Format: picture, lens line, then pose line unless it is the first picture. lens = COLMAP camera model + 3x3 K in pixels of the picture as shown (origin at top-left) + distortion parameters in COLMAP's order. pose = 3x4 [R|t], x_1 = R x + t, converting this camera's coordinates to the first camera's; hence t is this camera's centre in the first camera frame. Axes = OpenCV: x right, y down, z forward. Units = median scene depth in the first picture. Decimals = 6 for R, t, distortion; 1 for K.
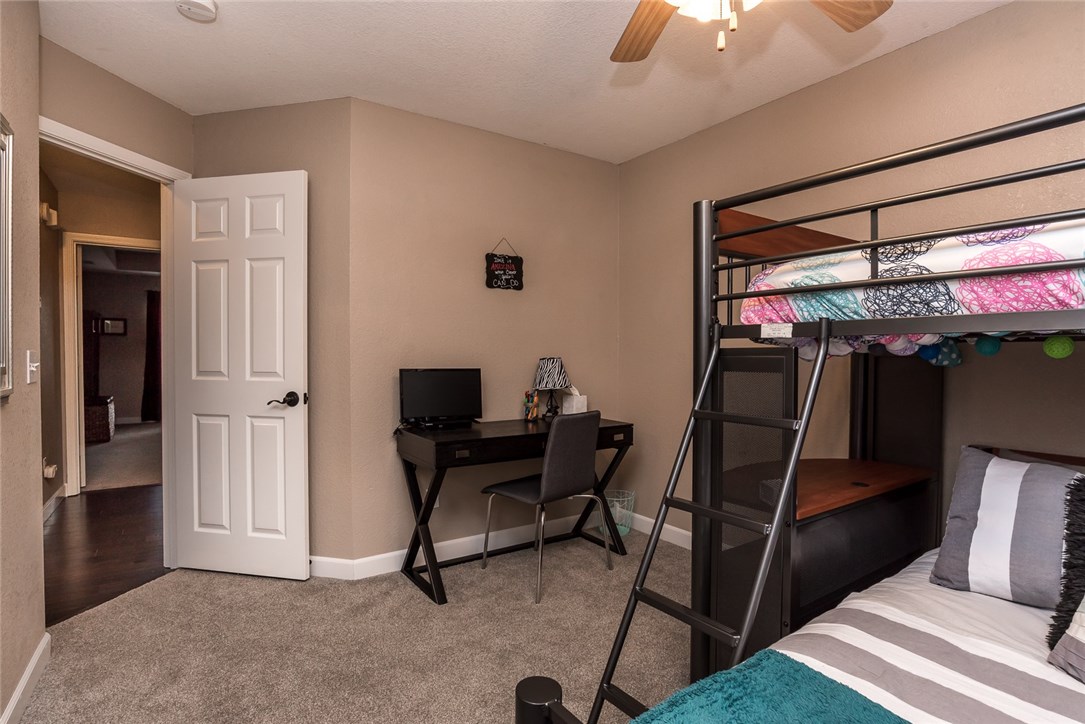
lens RADIAL K [[550.3, 0, 543.0], [0, 550.3, 360.4], [0, 0, 1]] dist [-0.034525, 0.003950]
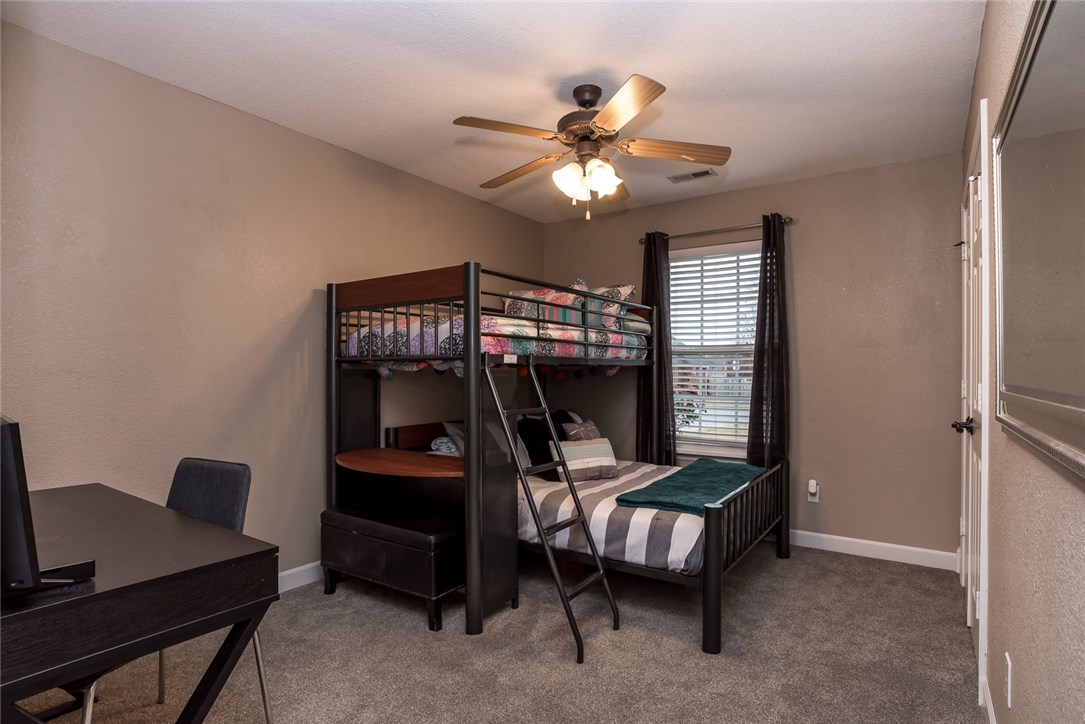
lens RADIAL K [[550.3, 0, 542.1], [0, 550.3, 365.1], [0, 0, 1]] dist [-0.034525, 0.003950]
pose [[-0.384849, -0.000997, 0.922979, -1.384607], [0.013173, 0.999892, 0.006573, -0.052769], [-0.922885, 0.014687, -0.384794, 1.813027]]
